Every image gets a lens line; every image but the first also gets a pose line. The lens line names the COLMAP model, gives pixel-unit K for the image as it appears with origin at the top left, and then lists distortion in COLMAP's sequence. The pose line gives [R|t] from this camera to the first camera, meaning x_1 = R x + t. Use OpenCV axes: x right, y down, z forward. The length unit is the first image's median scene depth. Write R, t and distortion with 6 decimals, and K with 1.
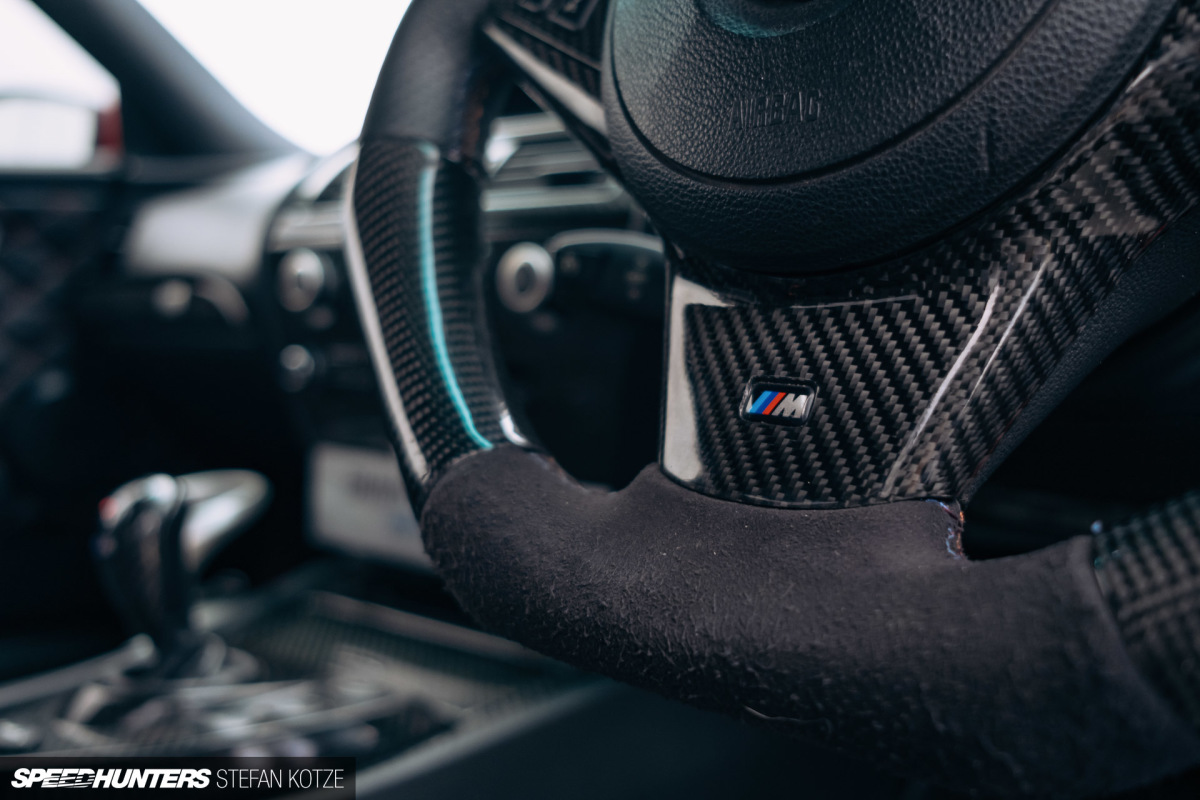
lens RADIAL K [[1137.1, 0, 609.7], [0, 1137.1, 391.8], [0, 0, 1]] dist [-0.021368, 0.000000]
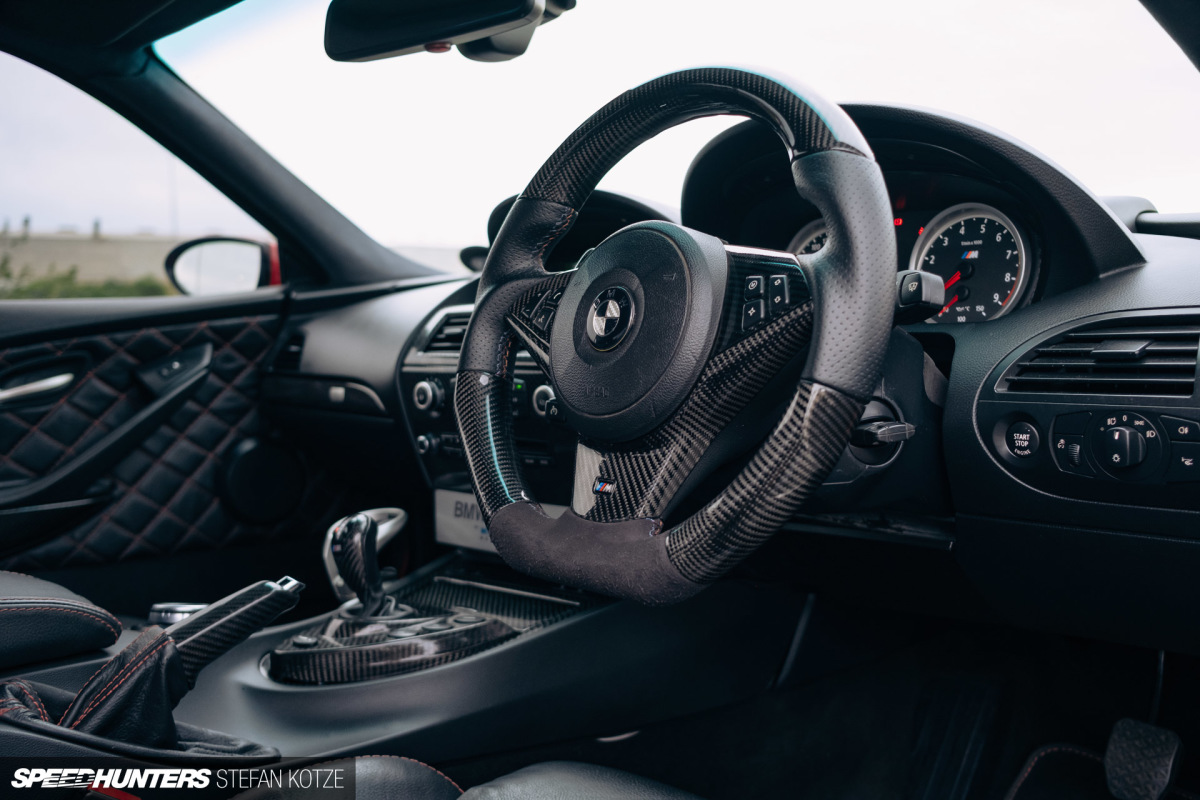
lens RADIAL K [[1137.1, 0, 599.8], [0, 1137.1, 385.6], [0, 0, 1]] dist [-0.021368, 0.000000]
pose [[0.995721, -0.046135, -0.080073, 0.436240], [0.045535, 0.998919, -0.009308, -0.257601], [0.080416, 0.005622, 0.996746, -2.224798]]
